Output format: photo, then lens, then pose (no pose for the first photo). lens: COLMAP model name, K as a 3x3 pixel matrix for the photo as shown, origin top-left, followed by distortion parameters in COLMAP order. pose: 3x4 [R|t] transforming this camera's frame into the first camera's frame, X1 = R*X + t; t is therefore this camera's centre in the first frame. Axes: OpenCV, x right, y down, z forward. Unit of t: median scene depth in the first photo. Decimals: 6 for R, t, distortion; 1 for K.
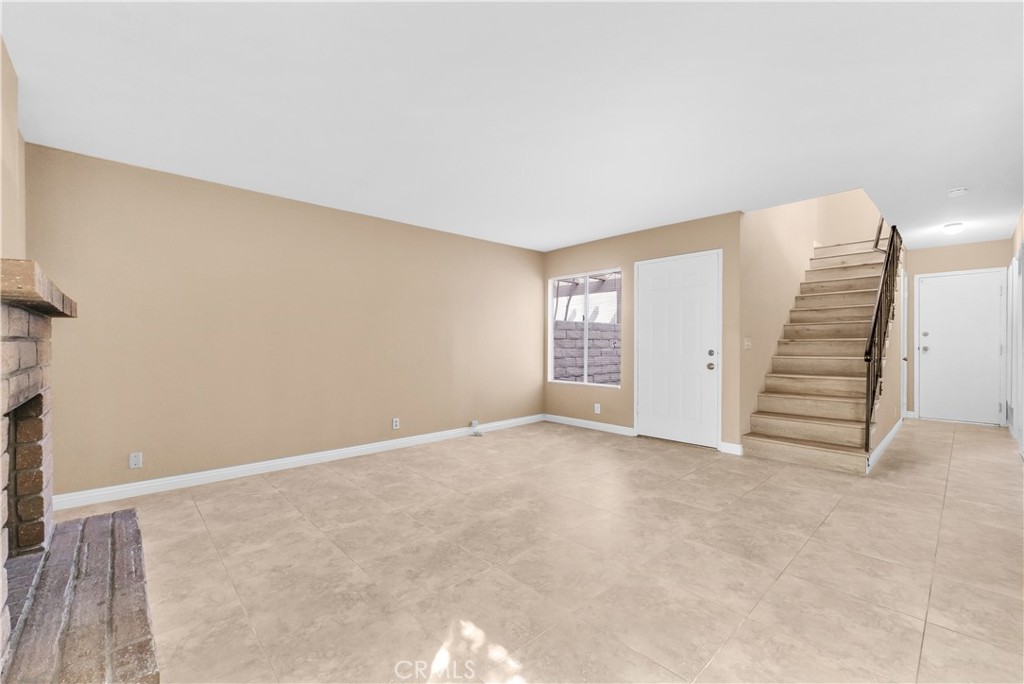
lens RADIAL K [[418.9, 0, 505.5], [0, 418.9, 348.3], [0, 0, 1]] dist [-0.000814, -0.001667]
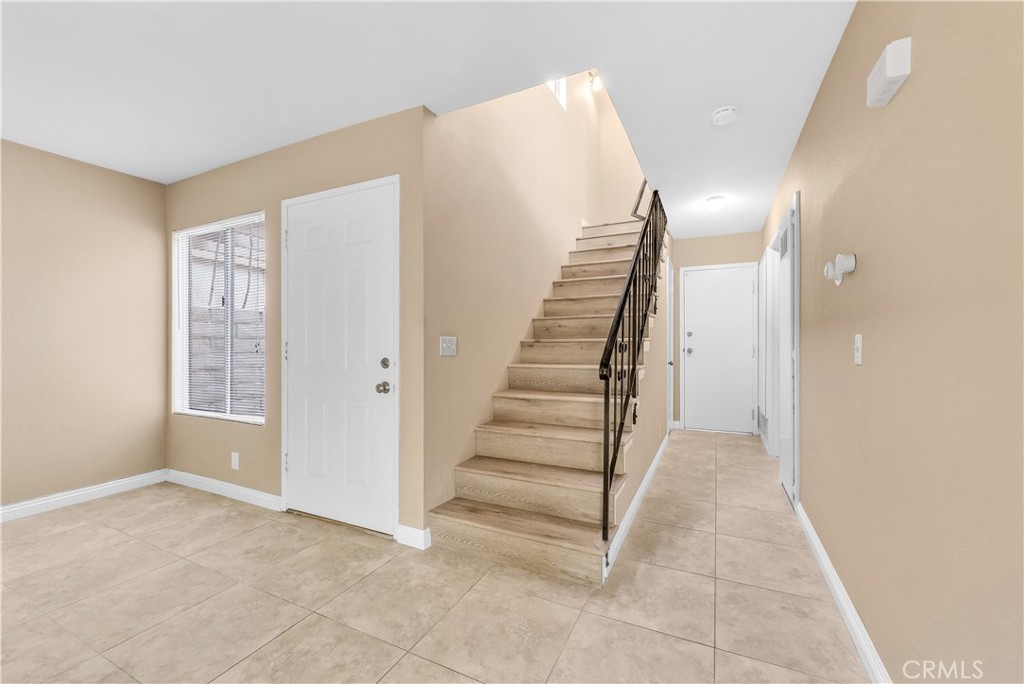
lens RADIAL K [[418.9, 0, 508.1], [0, 418.9, 346.9], [0, 0, 1]] dist [-0.000814, -0.001667]
pose [[0.931214, -0.001752, 0.364468, 0.463202], [0.002808, 0.999993, -0.002366, -0.008847], [-0.364461, 0.003227, 0.931213, 0.449135]]
